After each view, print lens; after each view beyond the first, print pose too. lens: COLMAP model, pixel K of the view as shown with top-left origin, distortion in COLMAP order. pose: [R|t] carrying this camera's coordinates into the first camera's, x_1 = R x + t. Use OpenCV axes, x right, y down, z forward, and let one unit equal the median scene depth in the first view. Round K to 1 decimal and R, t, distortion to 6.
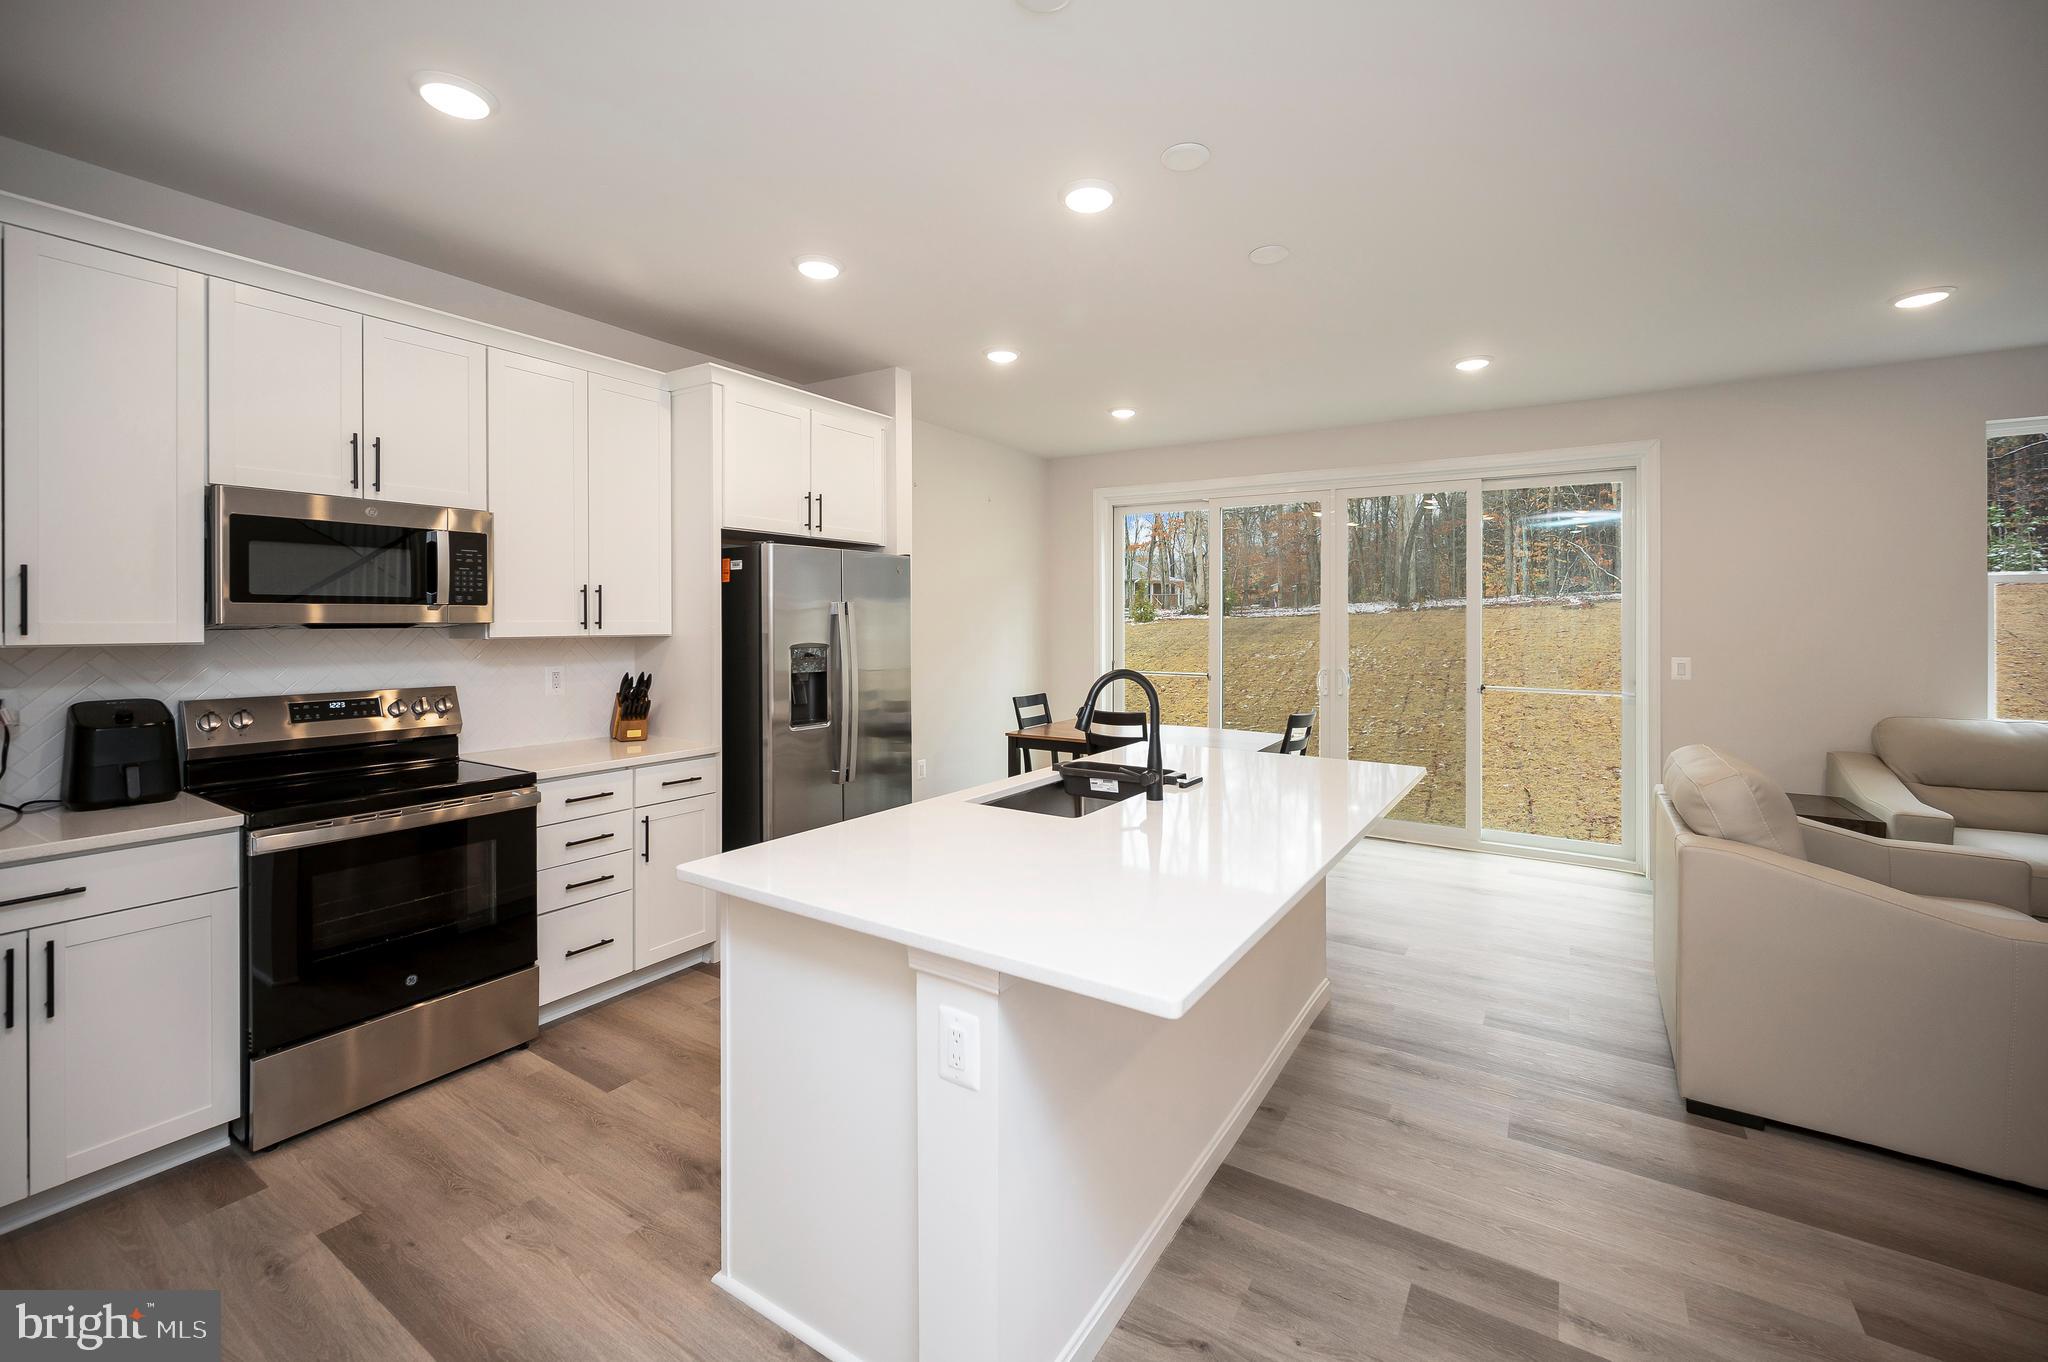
lens RADIAL K [[855.9, 0, 990.4], [0, 855.9, 636.3], [0, 0, 1]] dist [-0.008365, 0.000599]
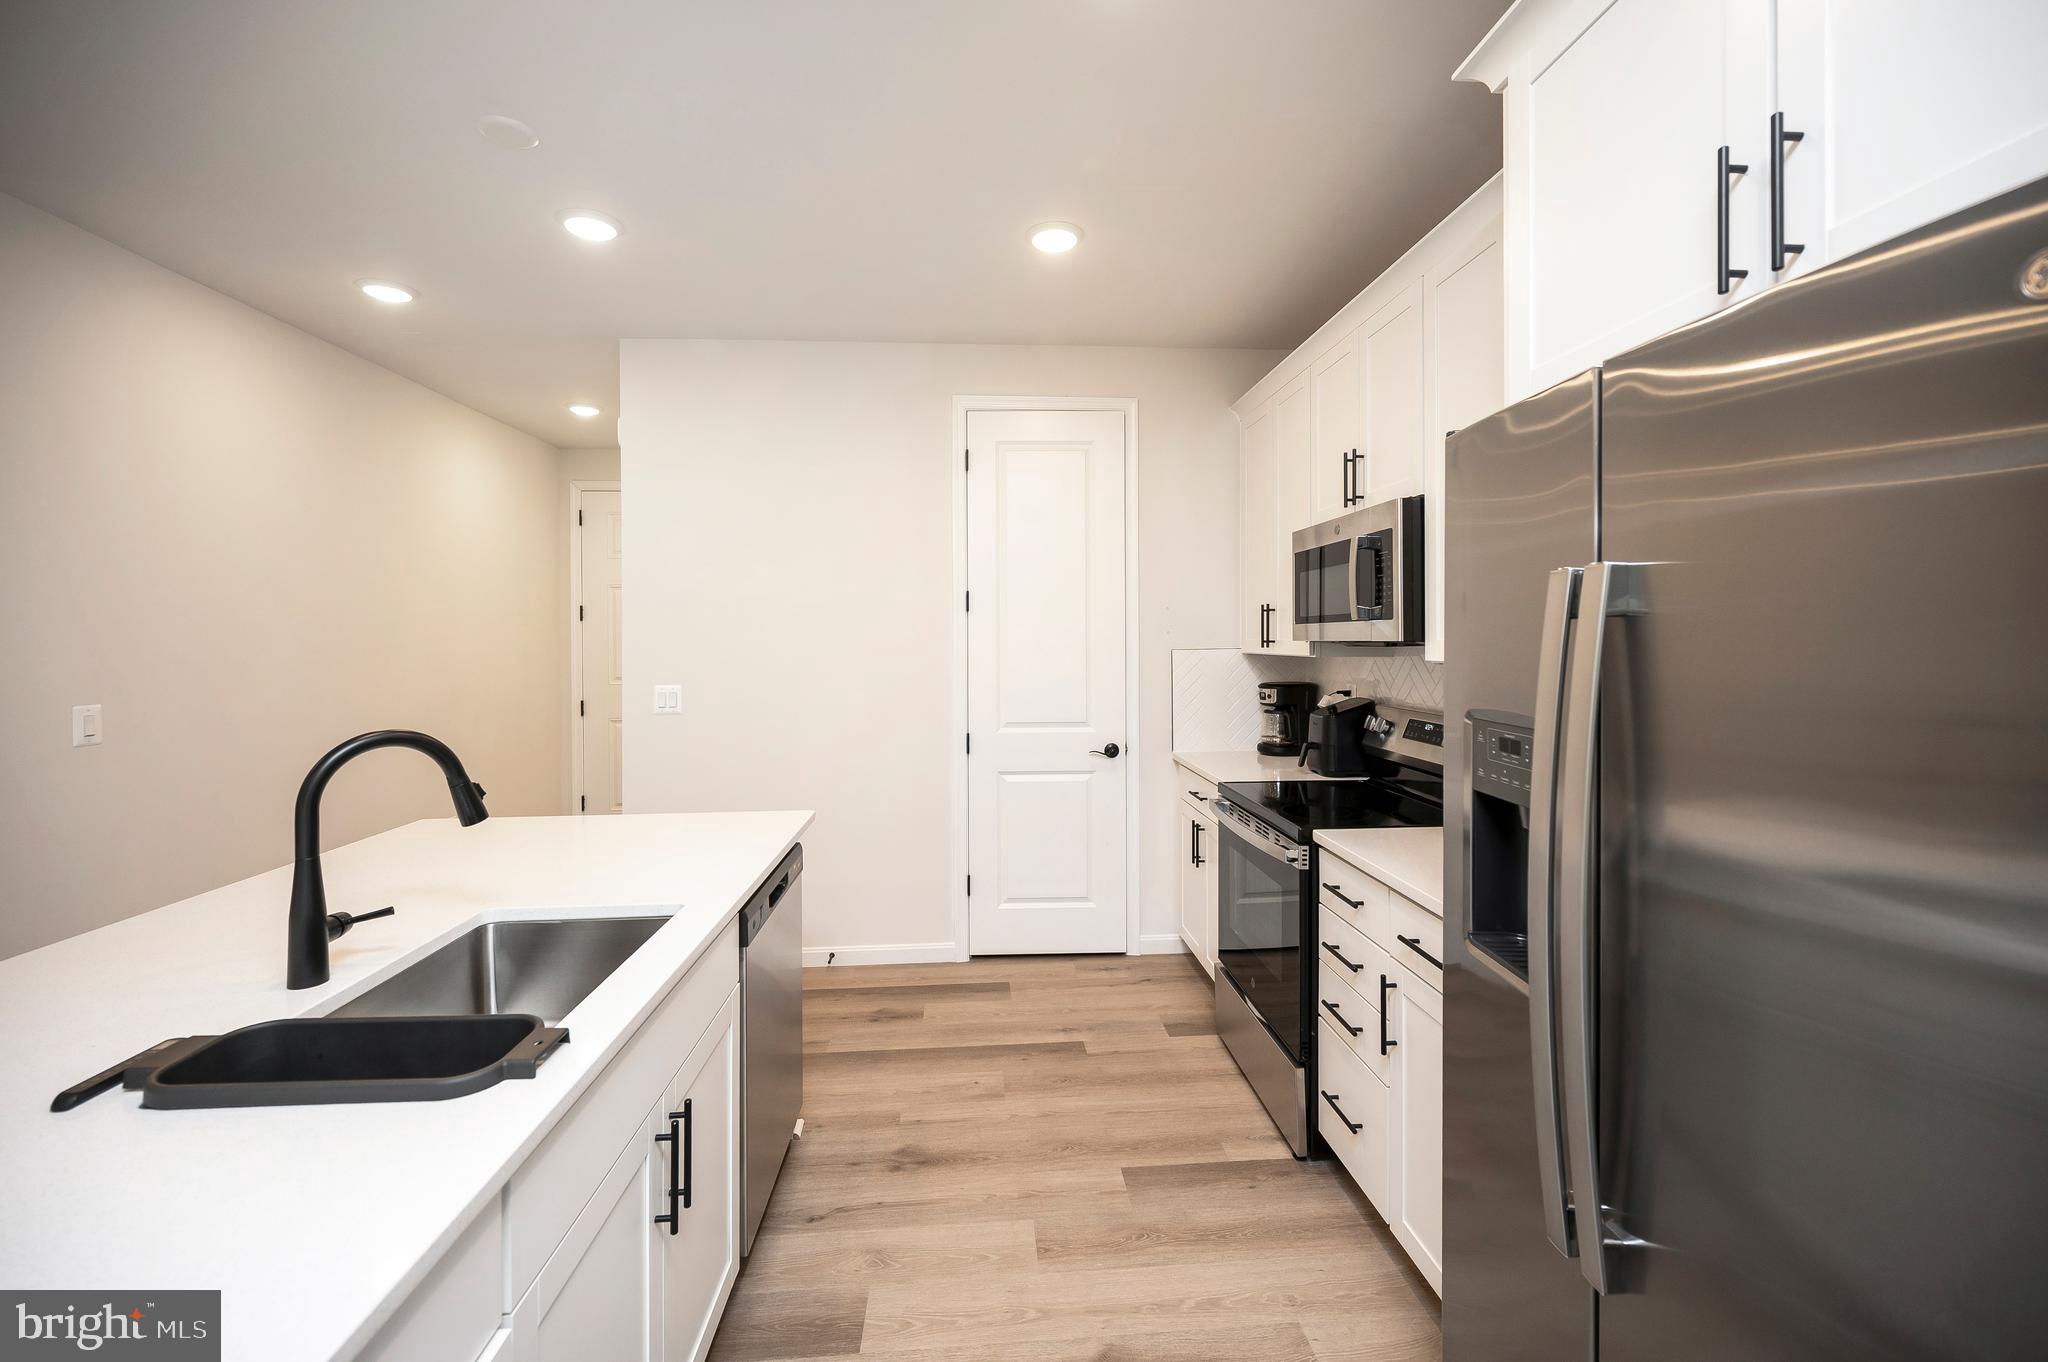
lens RADIAL K [[855.9, 0, 1041.1], [0, 855.9, 639.5], [0, 0, 1]] dist [-0.008365, 0.000599]
pose [[-0.772047, 0.001975, -0.635563, 0.160621], [-0.008442, 0.999875, 0.013361, -0.025677], [0.635510, 0.015680, -0.771933, 1.433394]]
